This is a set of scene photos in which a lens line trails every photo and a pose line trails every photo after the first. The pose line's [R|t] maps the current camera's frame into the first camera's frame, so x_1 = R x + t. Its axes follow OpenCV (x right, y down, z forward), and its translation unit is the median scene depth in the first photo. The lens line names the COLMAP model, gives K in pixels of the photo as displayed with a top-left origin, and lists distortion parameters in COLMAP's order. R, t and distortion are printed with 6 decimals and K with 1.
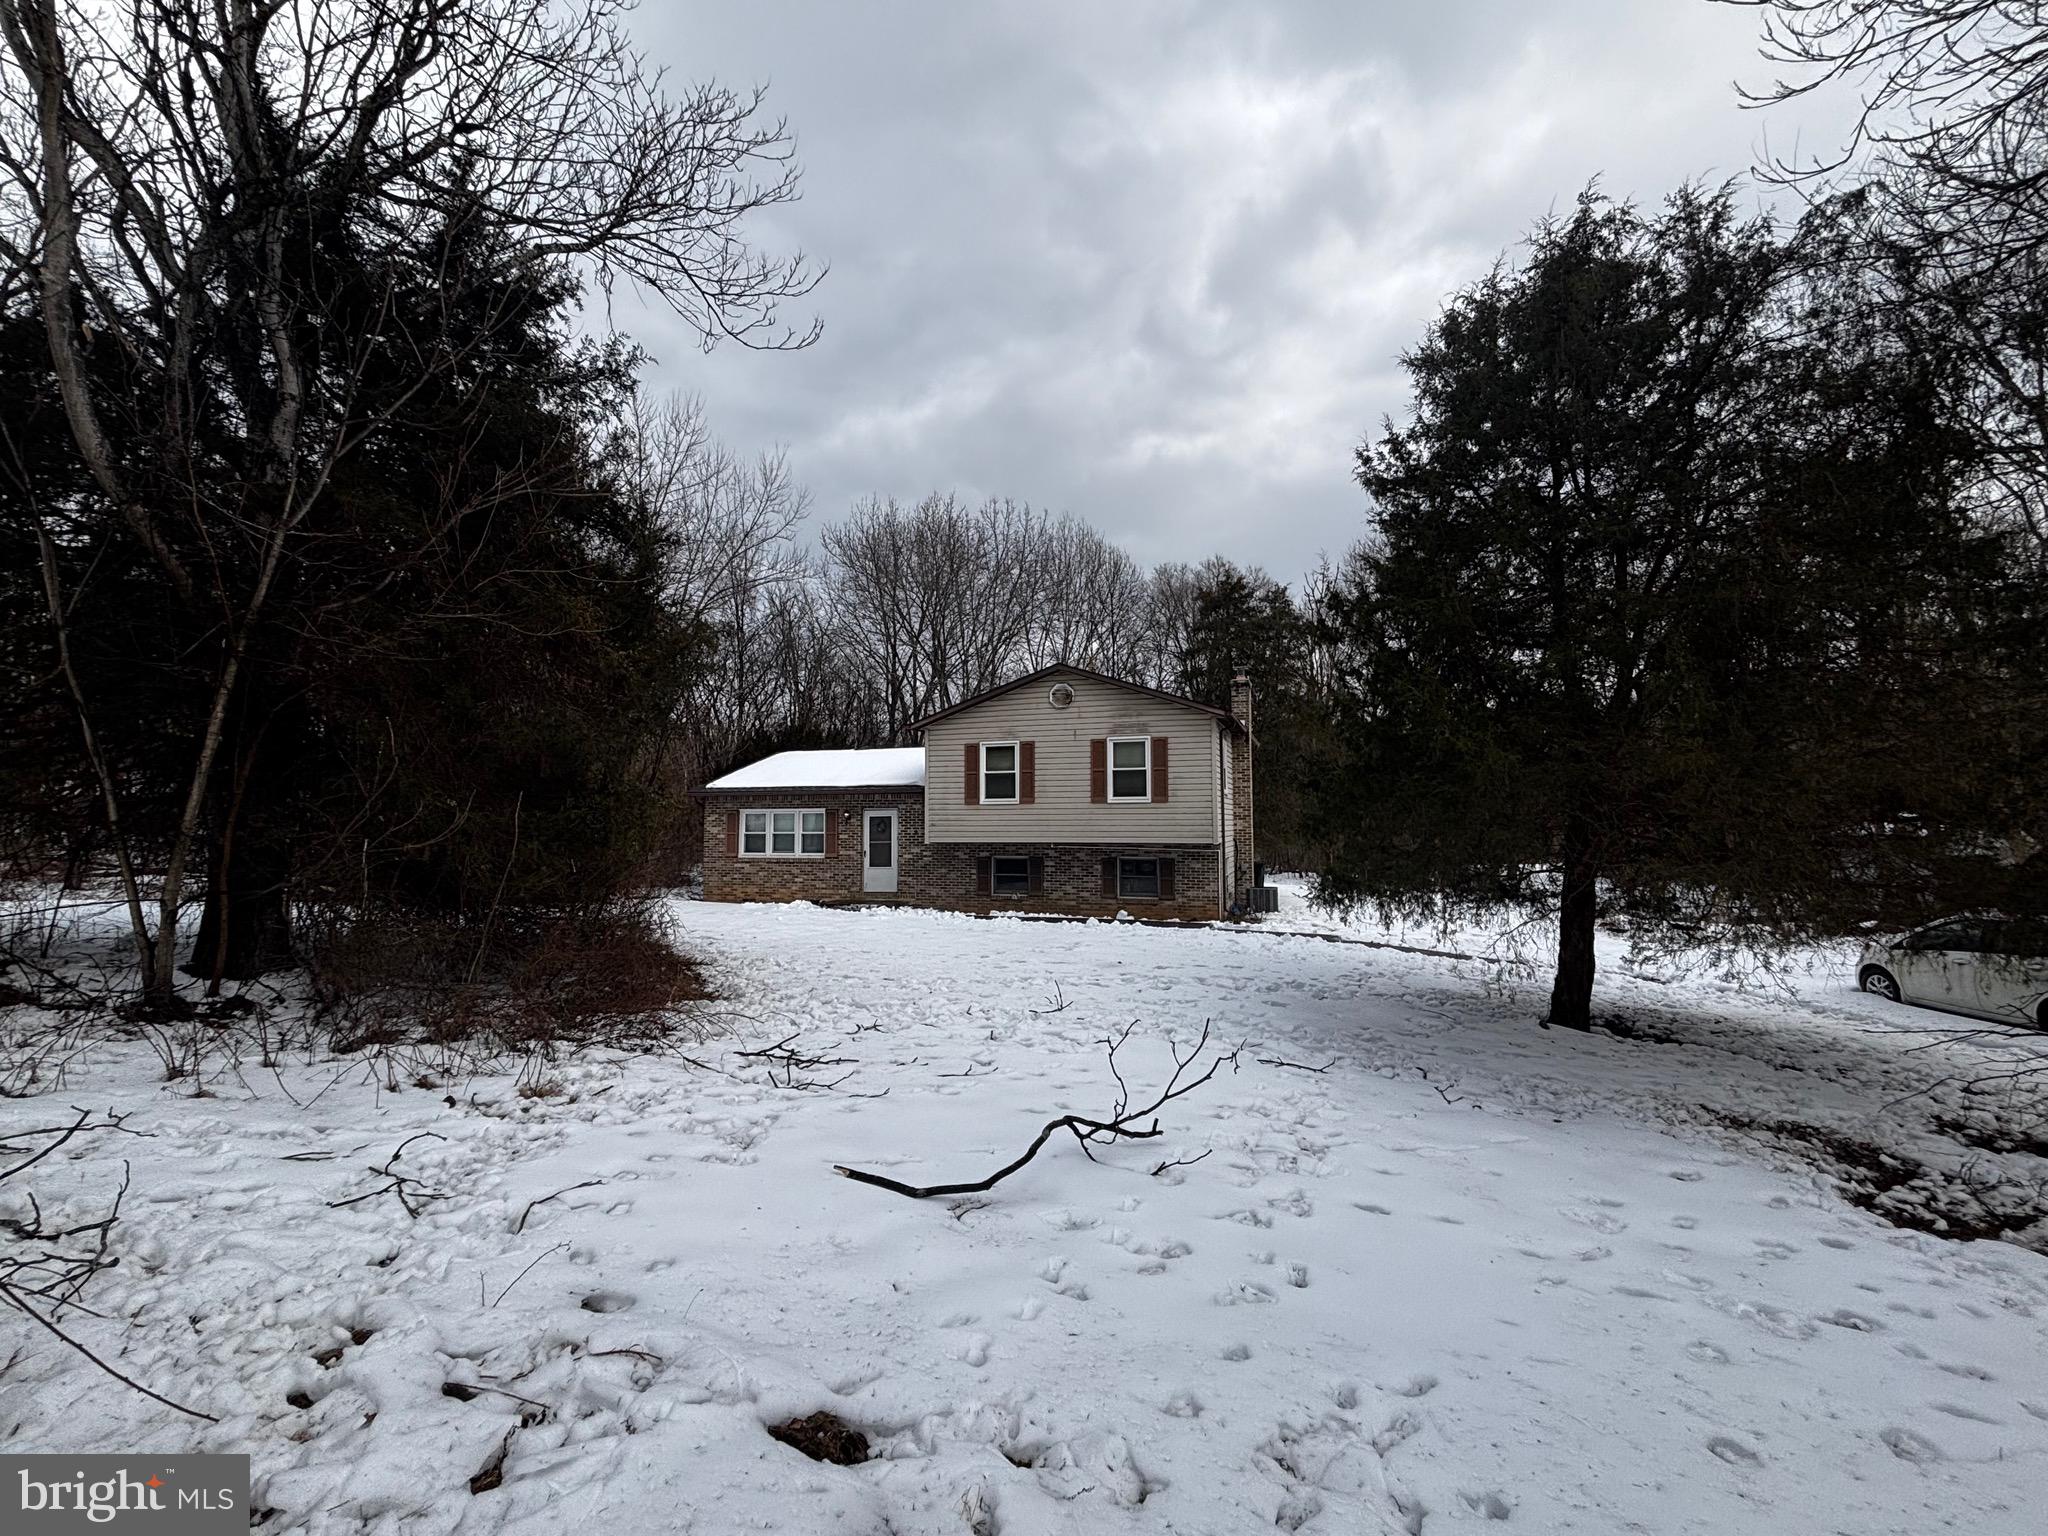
lens RADIAL K [[899.5, 0, 1022.5], [0, 899.5, 767.8], [0, 0, 1]] dist [0.000682, 0.000051]
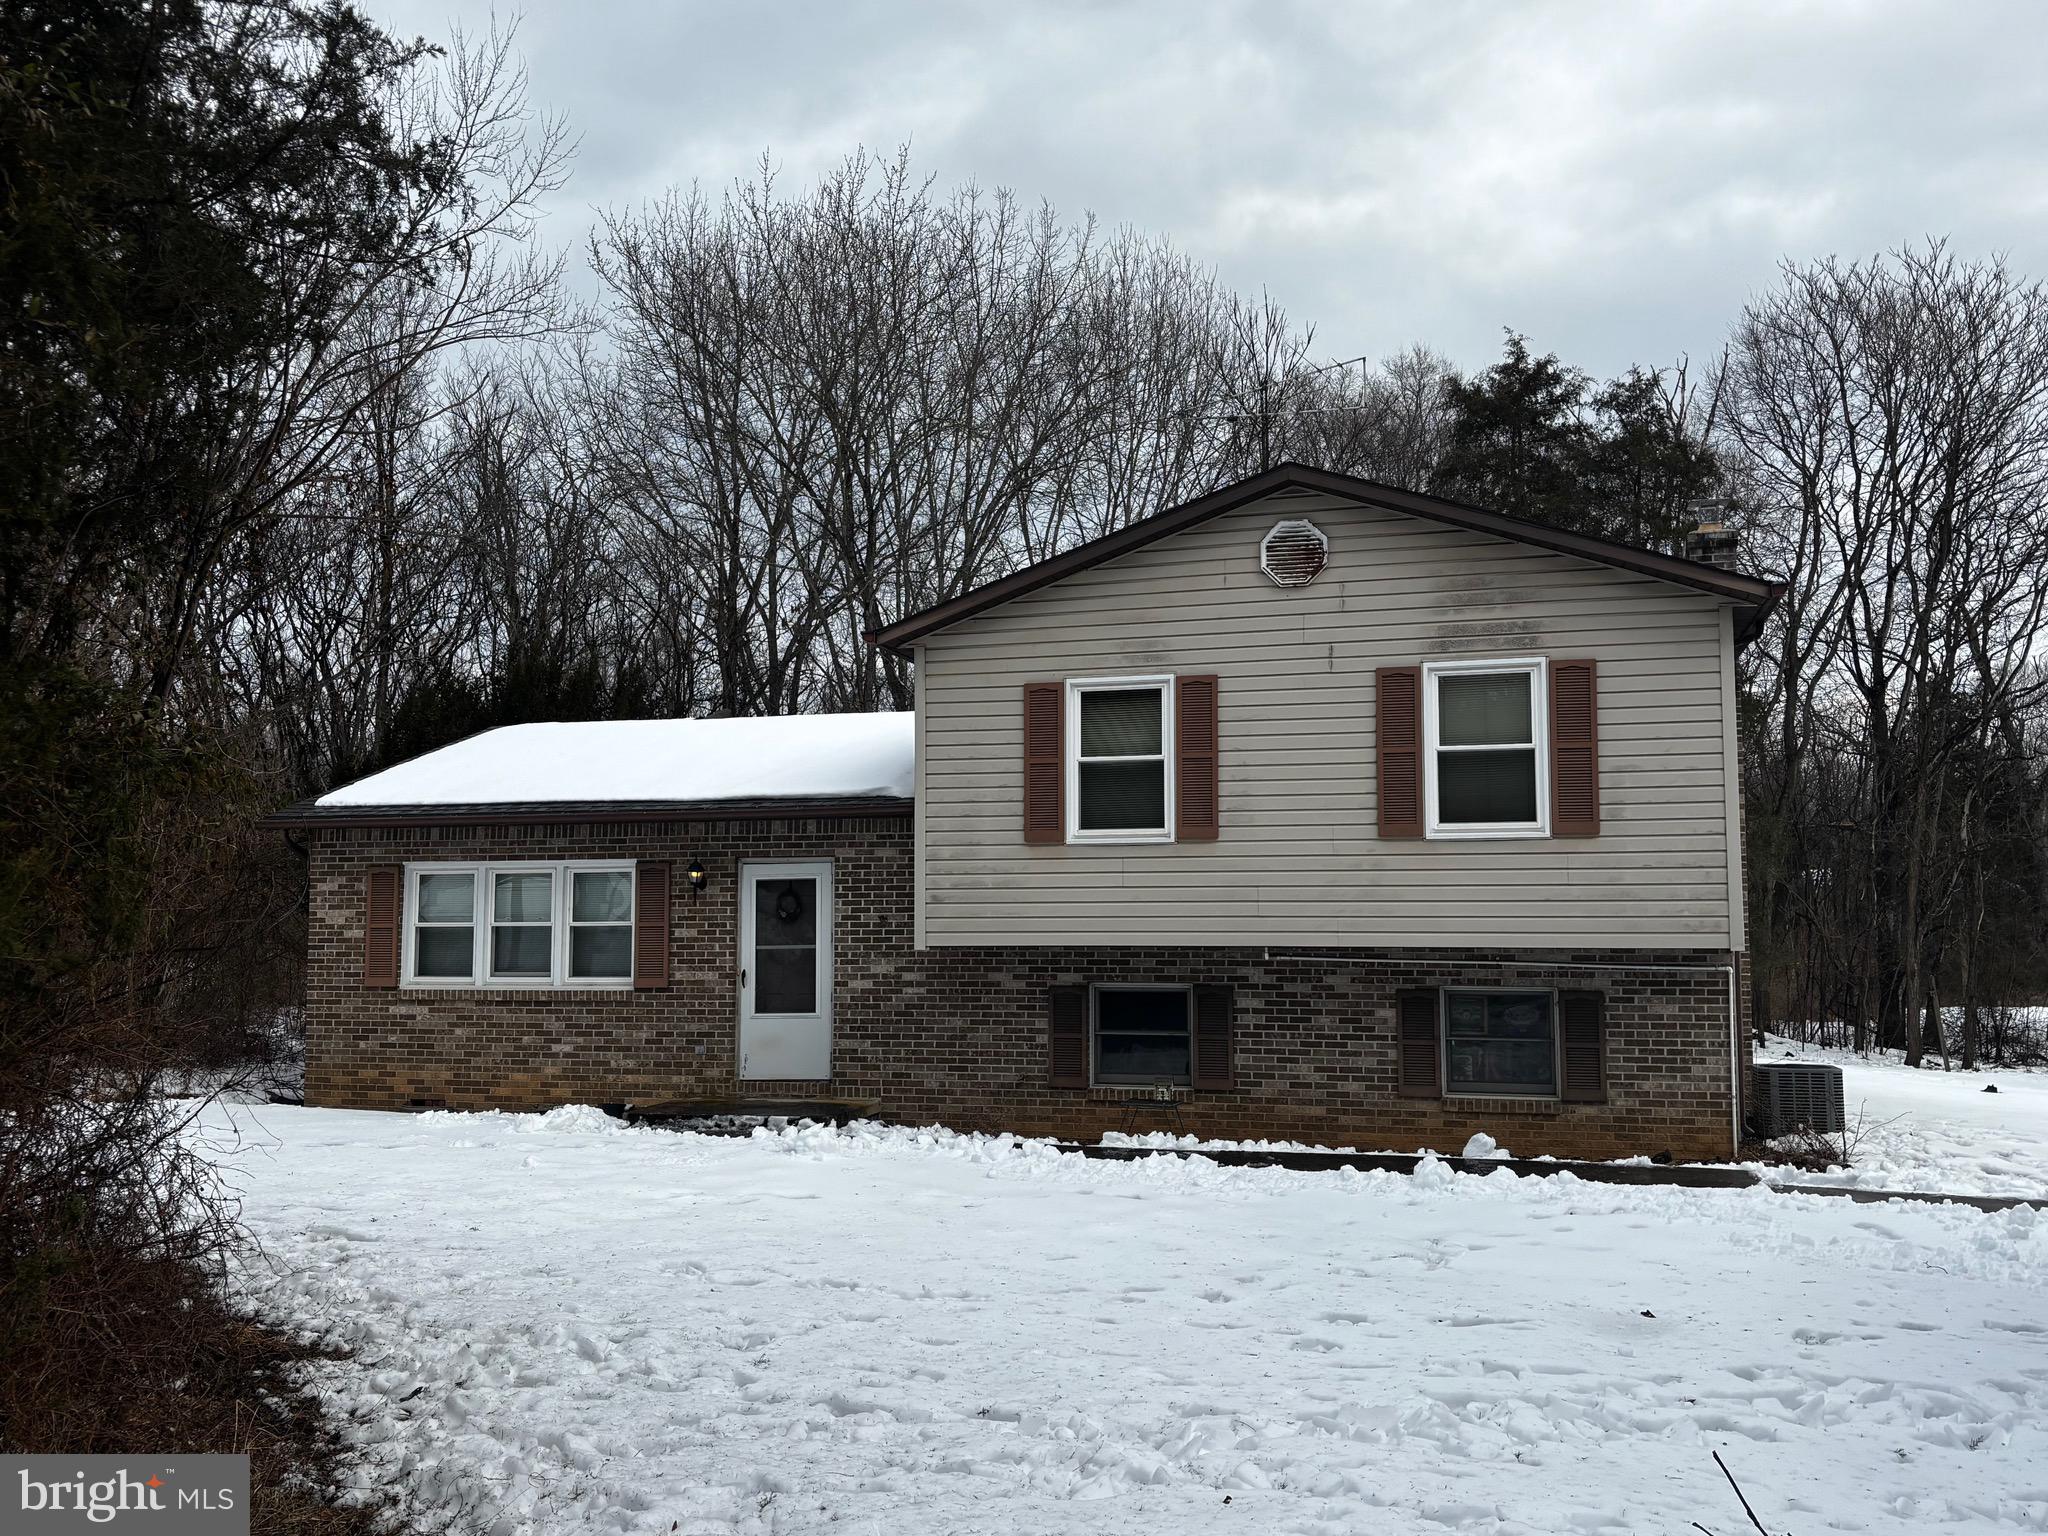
lens RADIAL K [[1786.6, 0, 1025.6], [0, 1786.6, 770.5], [0, 0, 1]] dist [0.005153, -0.015721]
pose [[0.998779, 0.006575, 0.048957, -0.098429], [-0.005257, 0.999622, -0.026994, 0.029343], [-0.049116, 0.026704, 0.998436, 0.254840]]
